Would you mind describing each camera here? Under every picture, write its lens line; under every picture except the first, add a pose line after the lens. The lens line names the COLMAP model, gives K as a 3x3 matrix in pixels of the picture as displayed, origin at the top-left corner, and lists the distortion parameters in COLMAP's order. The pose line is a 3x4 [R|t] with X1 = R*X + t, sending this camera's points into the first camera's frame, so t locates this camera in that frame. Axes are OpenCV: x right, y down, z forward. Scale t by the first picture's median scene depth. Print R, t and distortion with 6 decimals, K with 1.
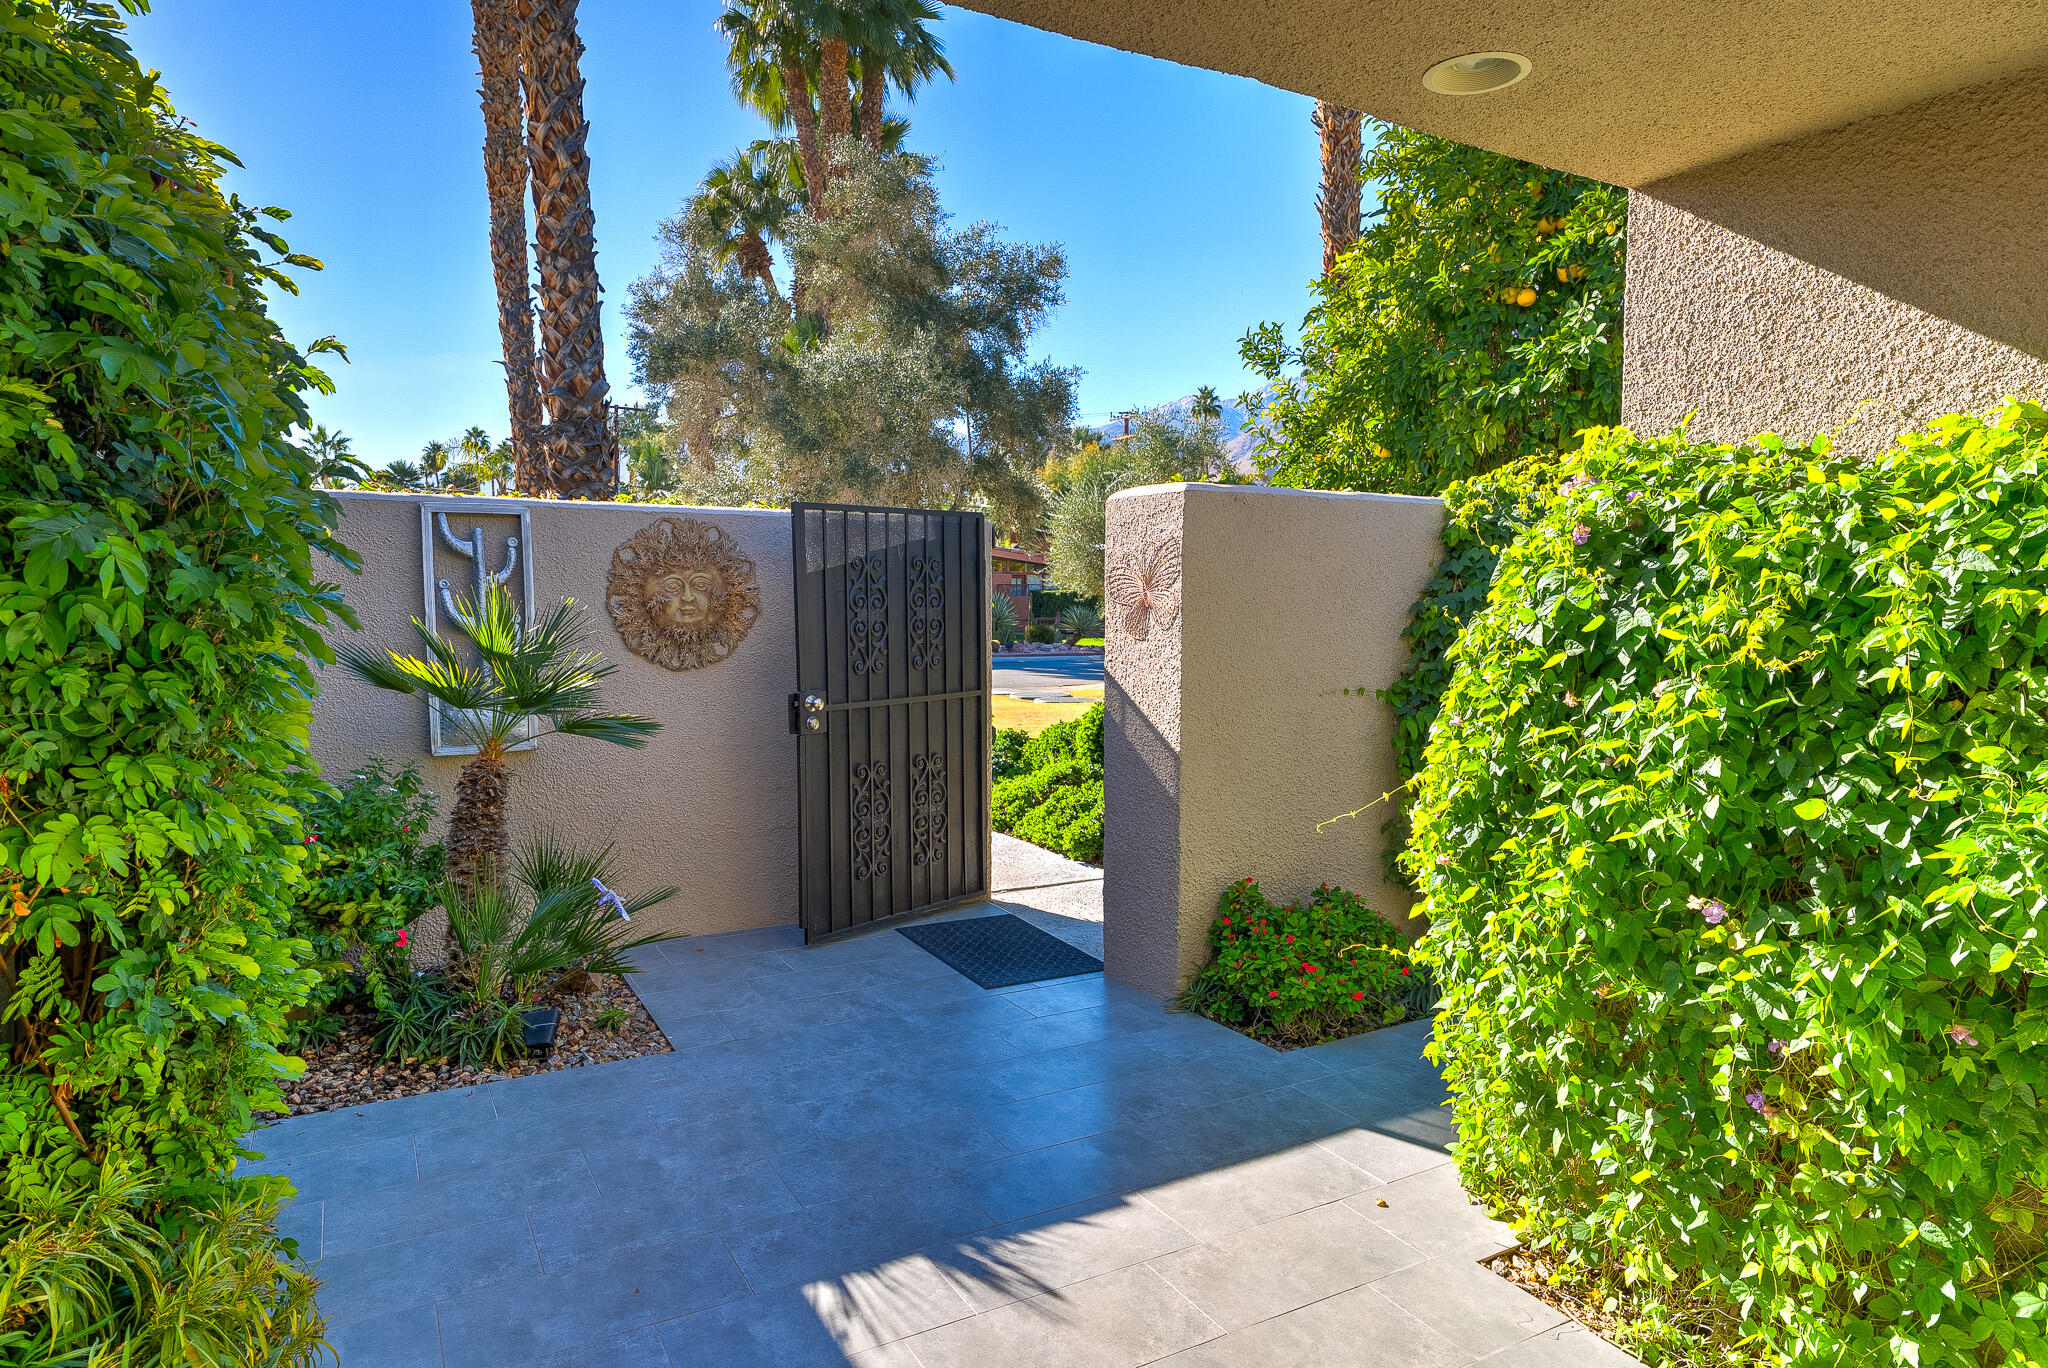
lens RADIAL K [[1238.8, 0, 1025.0], [0, 1238.8, 699.1], [0, 0, 1]] dist [0.005807, 0.002574]
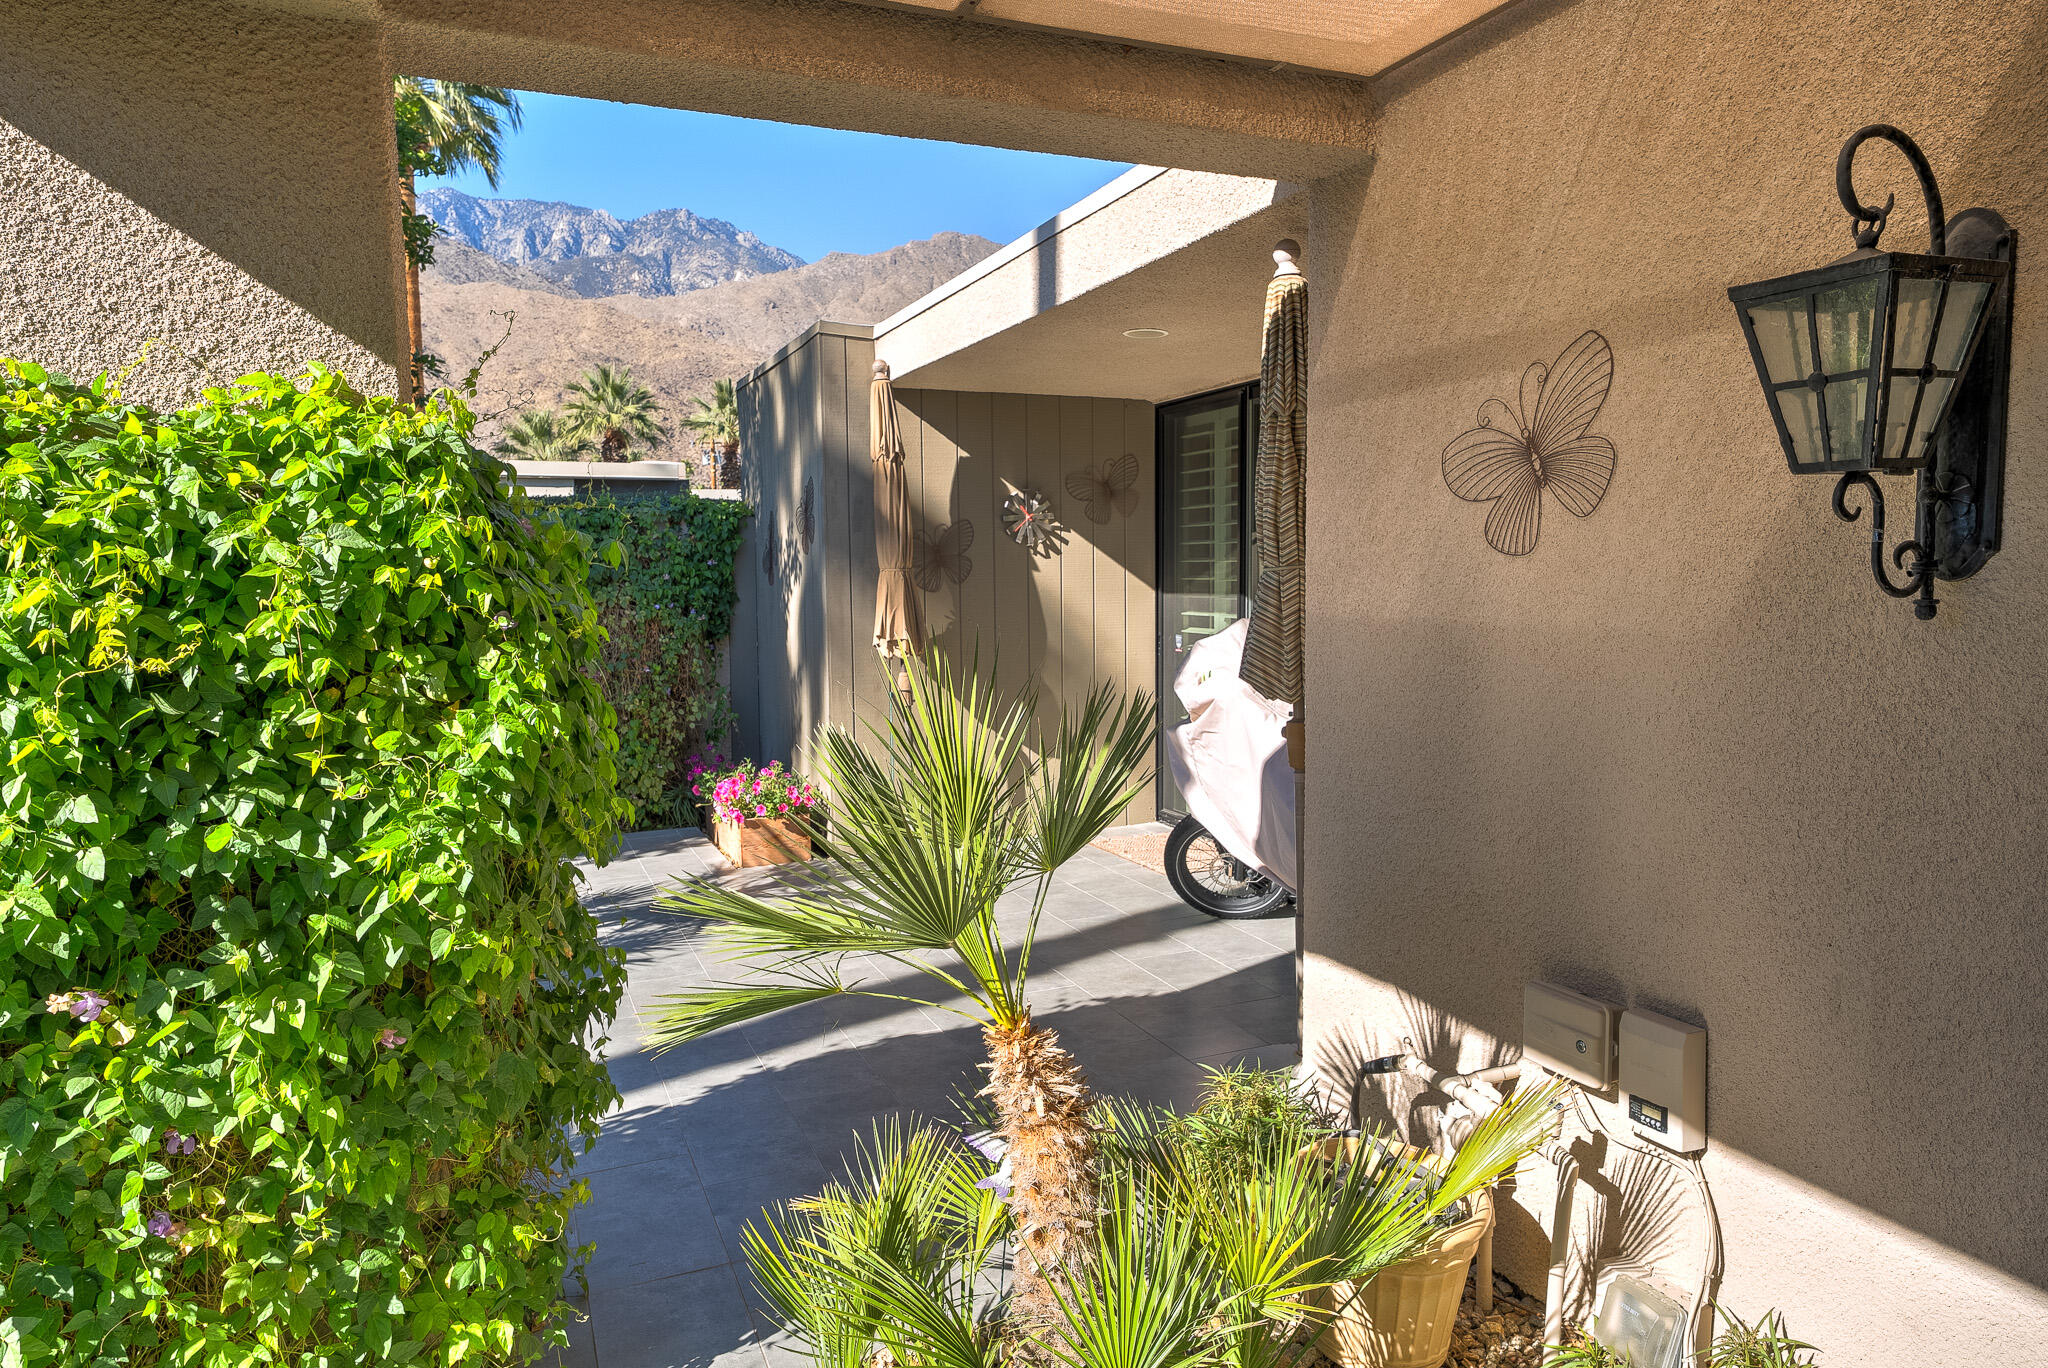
lens RADIAL K [[1298.1, 0, 1030.8], [0, 1298.1, 683.5], [0, 0, 1]] dist [0.022686, -0.001771]
pose [[0.110850, -0.089574, 0.989792, -0.145815], [0.094627, 0.992357, 0.079208, -0.028898], [-0.989322, 0.084881, 0.118479, 0.356521]]
